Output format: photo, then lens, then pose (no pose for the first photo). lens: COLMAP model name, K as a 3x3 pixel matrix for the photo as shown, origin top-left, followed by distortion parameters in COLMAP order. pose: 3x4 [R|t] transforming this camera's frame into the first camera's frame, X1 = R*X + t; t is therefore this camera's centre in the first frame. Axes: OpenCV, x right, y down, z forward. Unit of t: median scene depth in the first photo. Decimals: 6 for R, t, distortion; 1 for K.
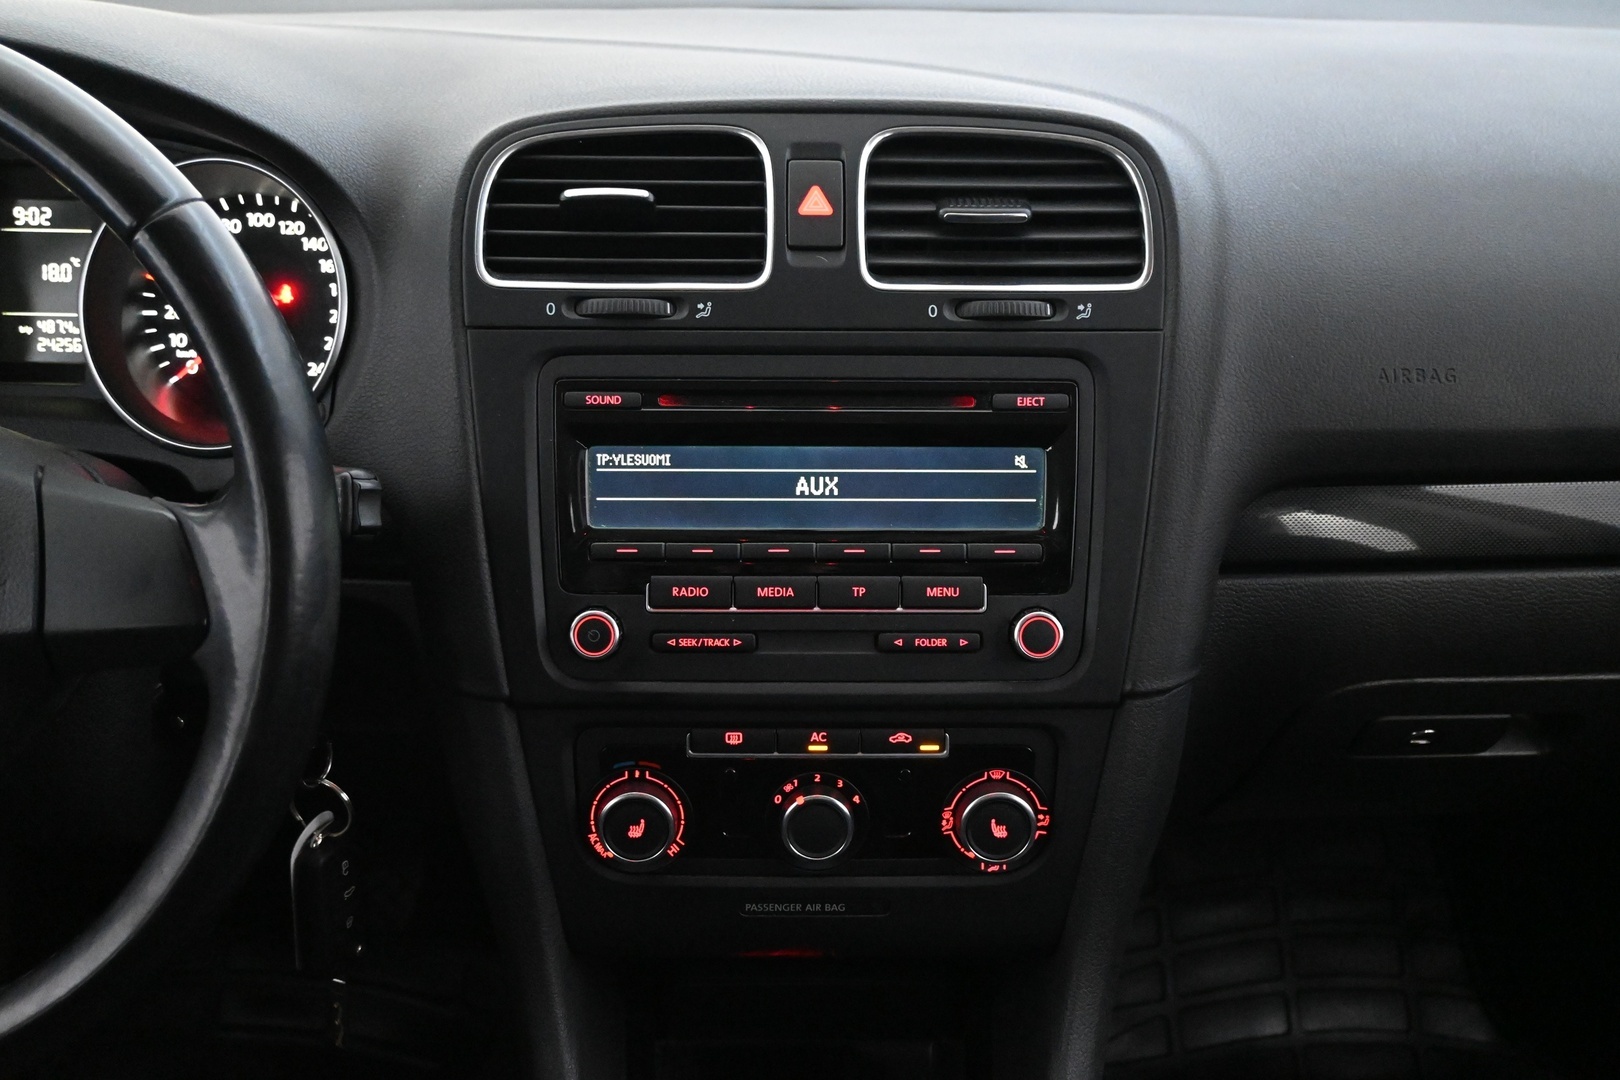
lens RADIAL K [[1829.8, 0, 809.8], [0, 1829.8, 538.0], [0, 0, 1]] dist [0.003181, 0.000000]
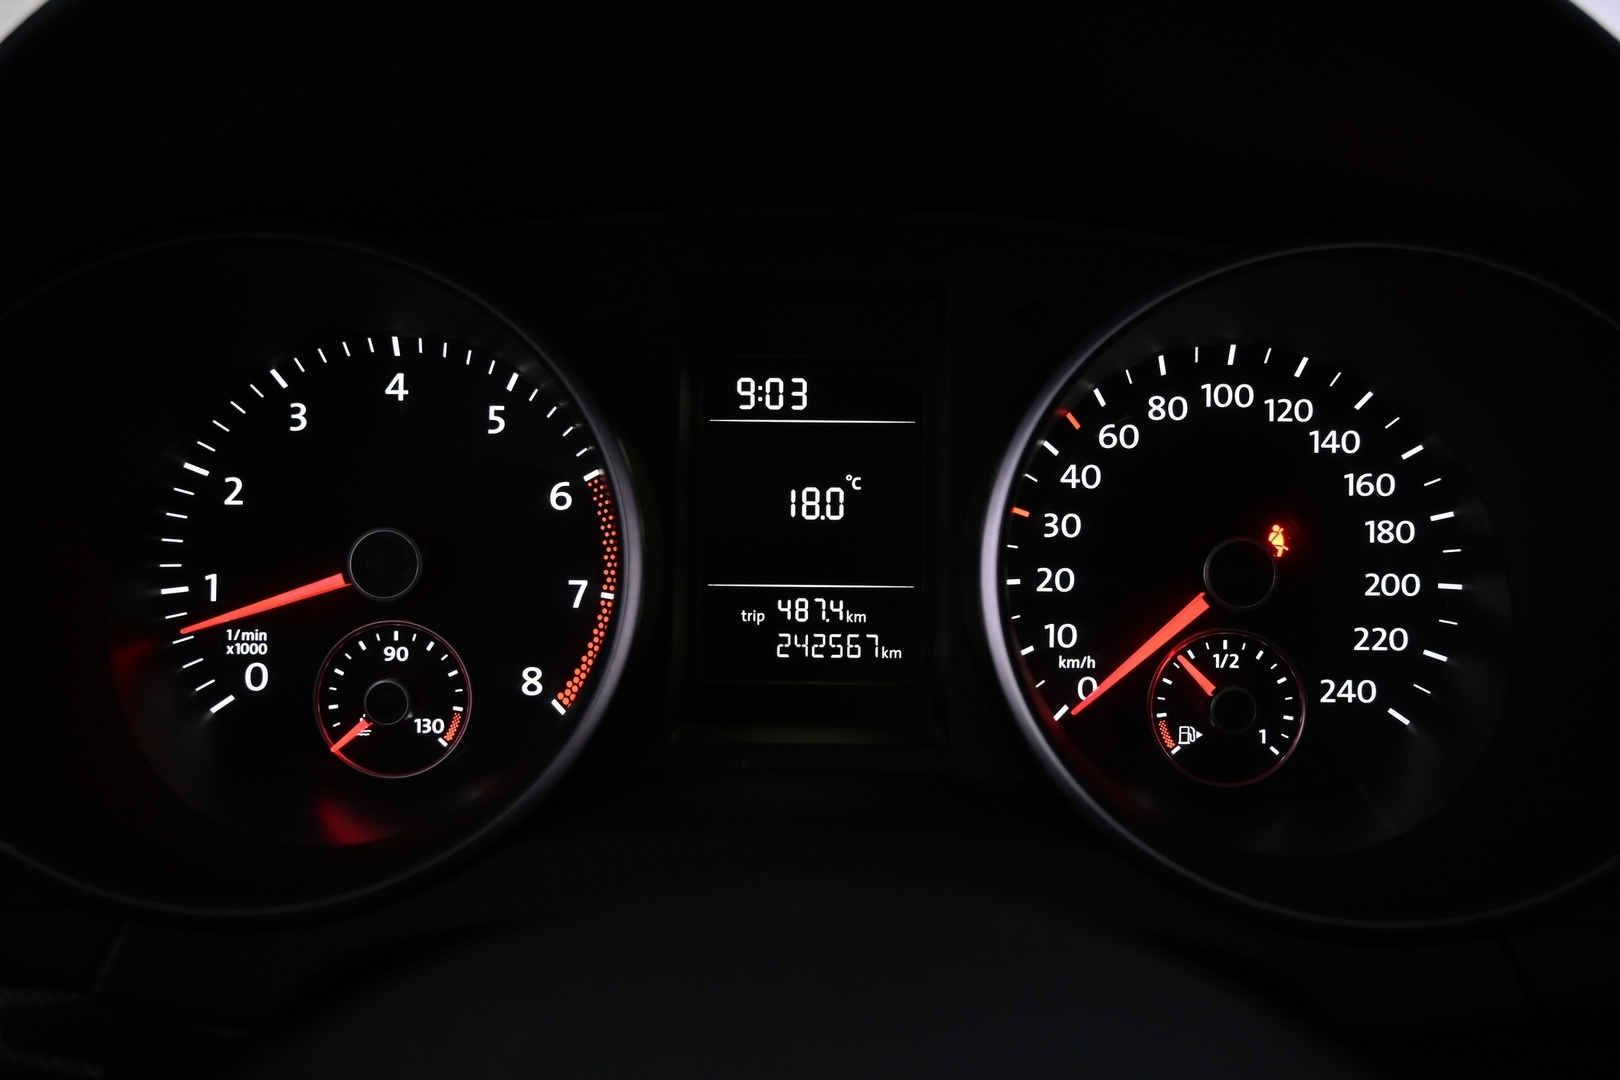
lens RADIAL K [[1558.0, 0, 809.4], [0, 1558.0, 544.9], [0, 0, 1]] dist [0.002920, 0.000000]
pose [[0.999780, -0.008848, -0.019036, -0.463898], [0.006641, 0.993572, -0.113003, -0.097302], [0.019914, 0.112851, 0.993412, 0.657400]]
